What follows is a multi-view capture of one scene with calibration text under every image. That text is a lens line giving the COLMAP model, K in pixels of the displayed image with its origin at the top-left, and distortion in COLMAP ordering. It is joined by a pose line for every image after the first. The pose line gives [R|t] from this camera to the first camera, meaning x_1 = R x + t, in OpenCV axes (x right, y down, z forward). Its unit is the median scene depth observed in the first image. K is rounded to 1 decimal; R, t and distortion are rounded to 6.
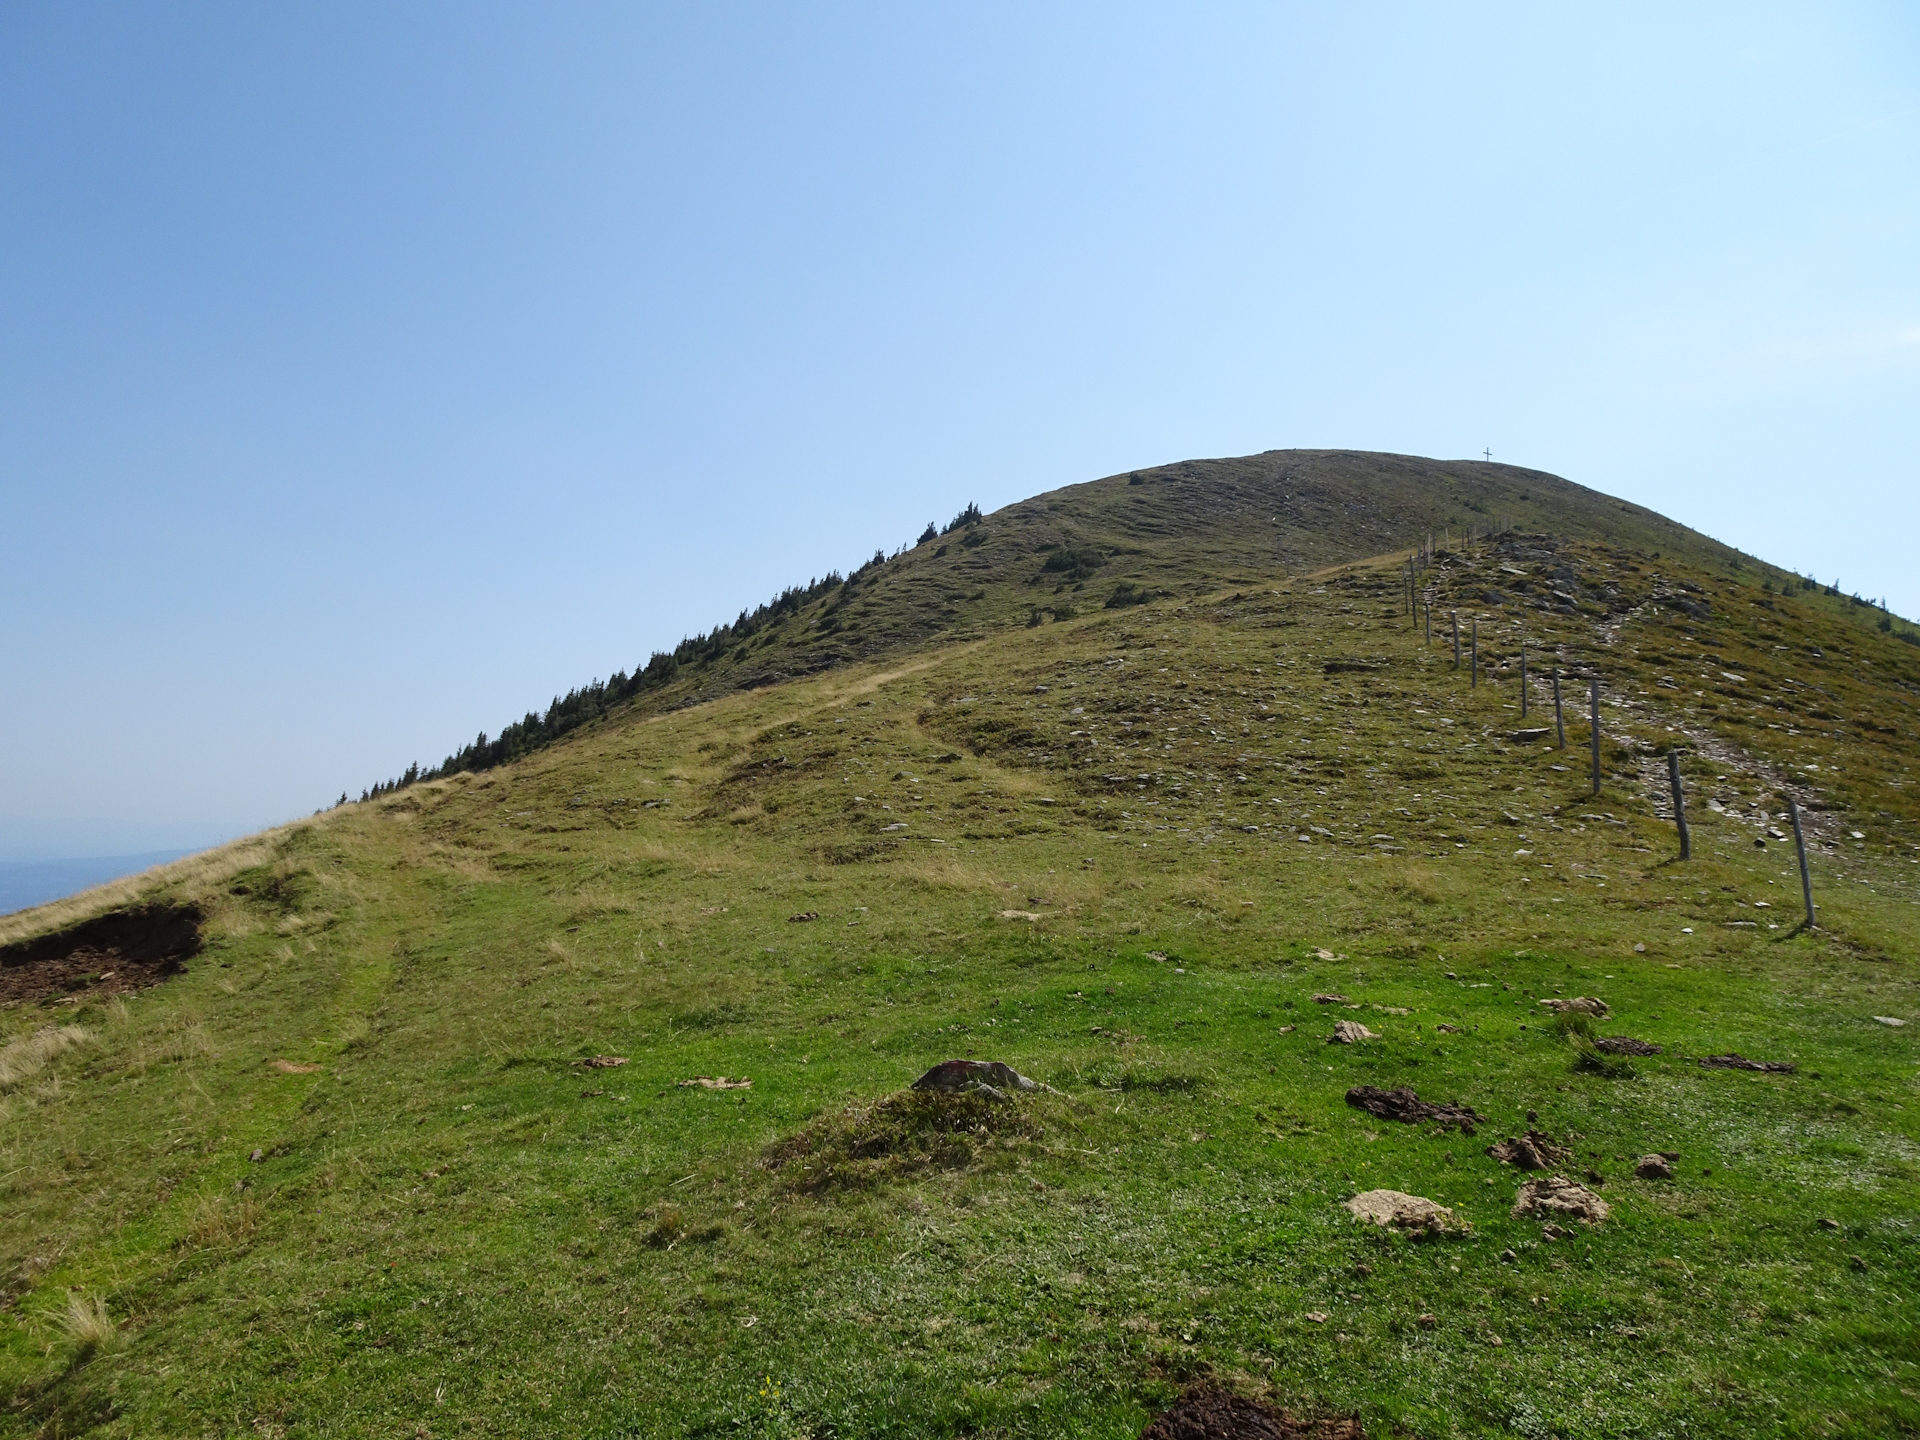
lens RADIAL K [[1393.1, 0, 957.7], [0, 1393.1, 720.5], [0, 0, 1]] dist [0.027531, -0.011716]
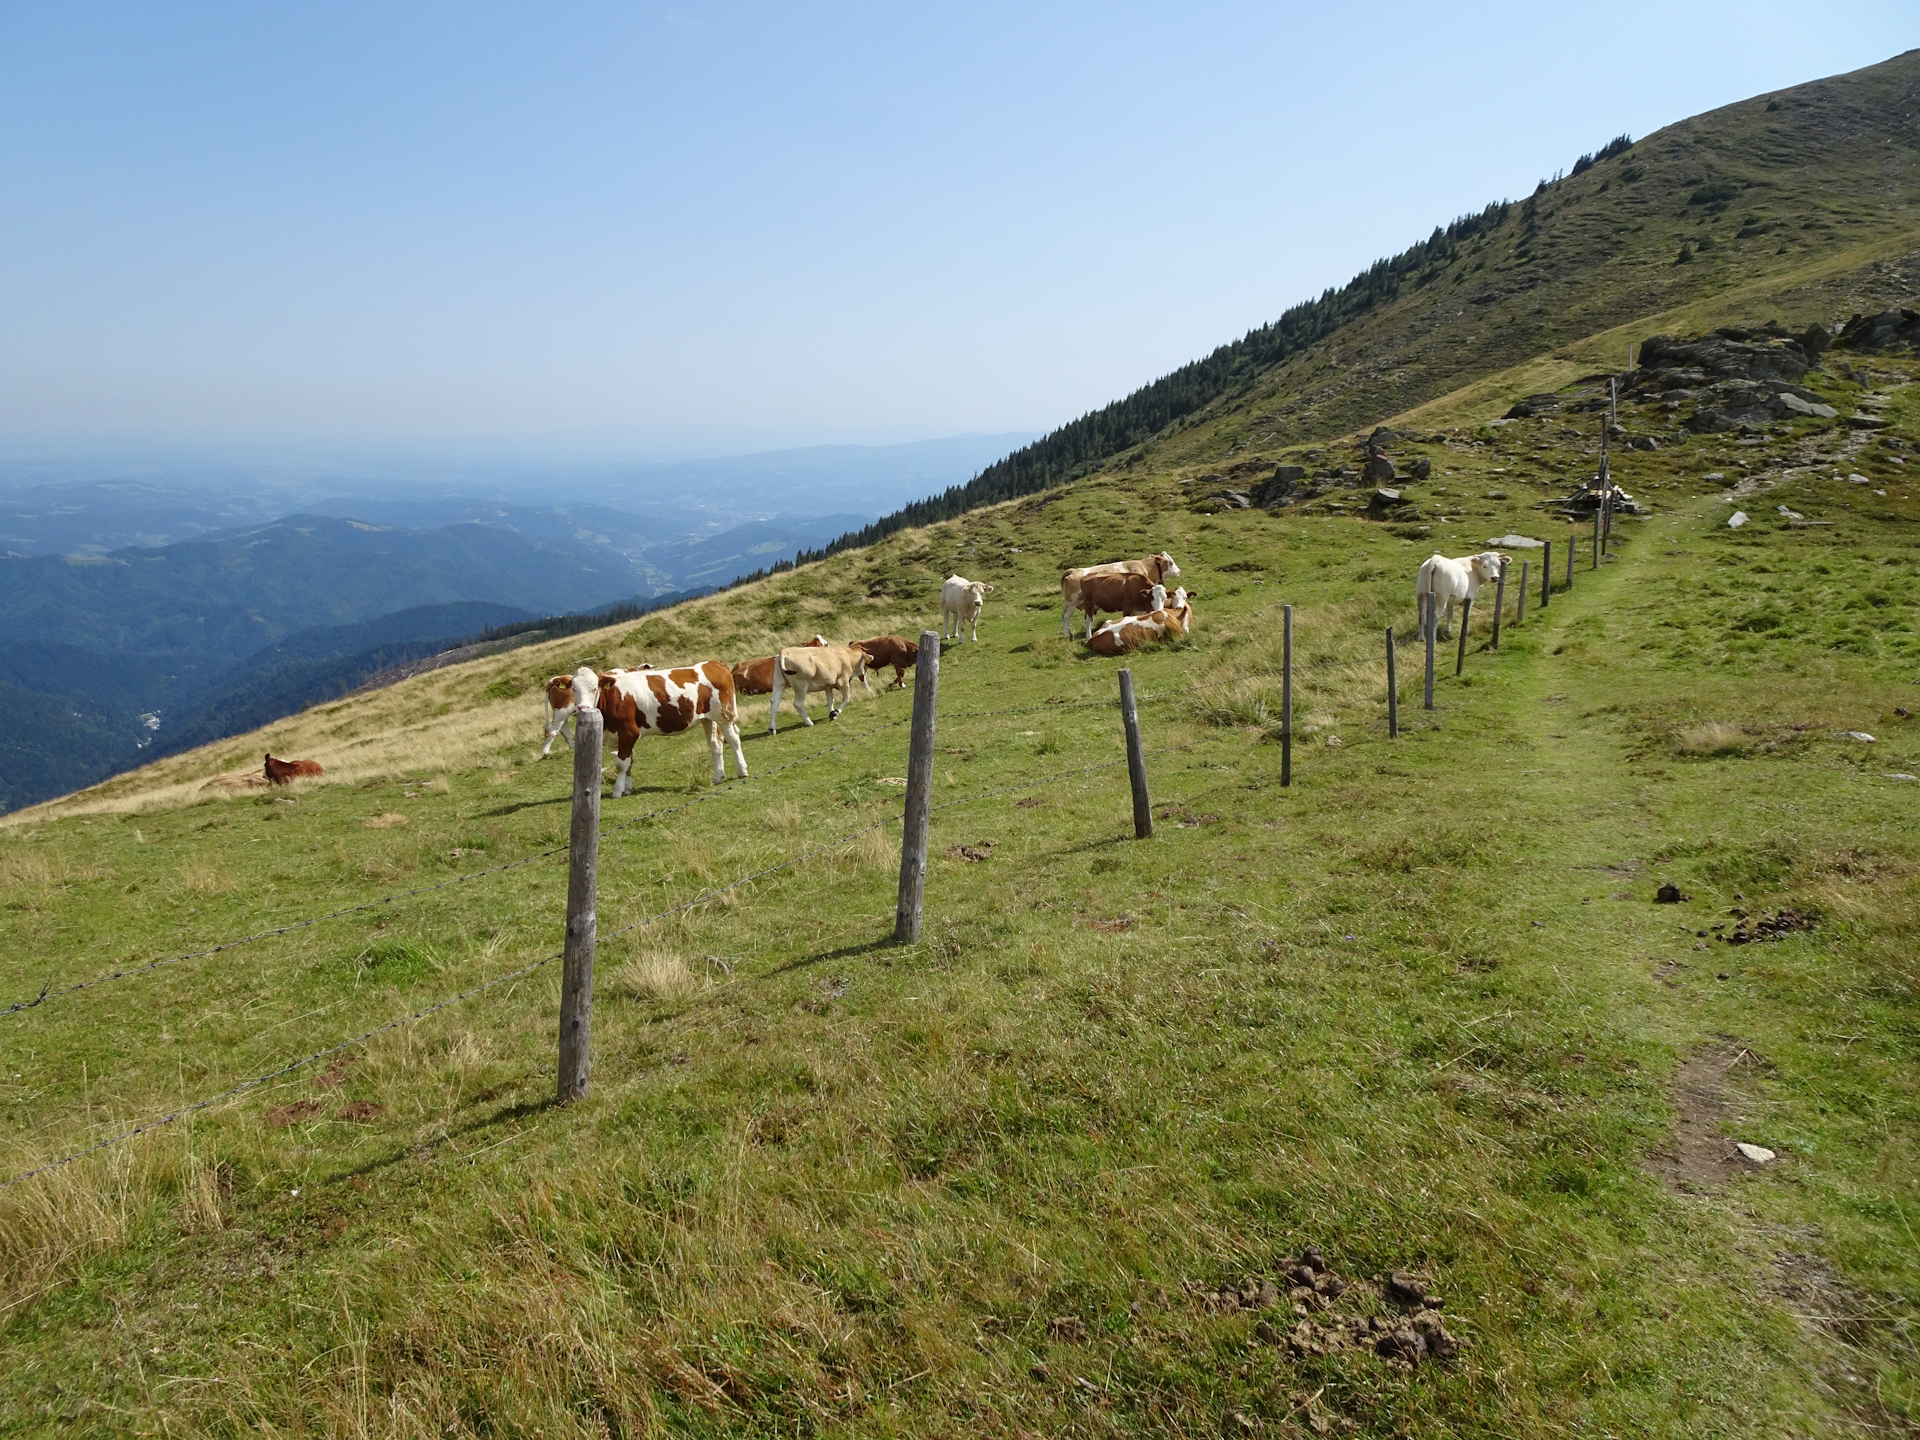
lens RADIAL K [[1393.1, 0, 962.7], [0, 1393.1, 723.5], [0, 0, 1]] dist [0.027531, -0.011716]
pose [[0.932848, 0.054497, -0.356125, -0.090717], [0.049099, 0.960039, 0.275526, -0.028673], [0.356910, -0.274510, 0.892894, -0.701140]]
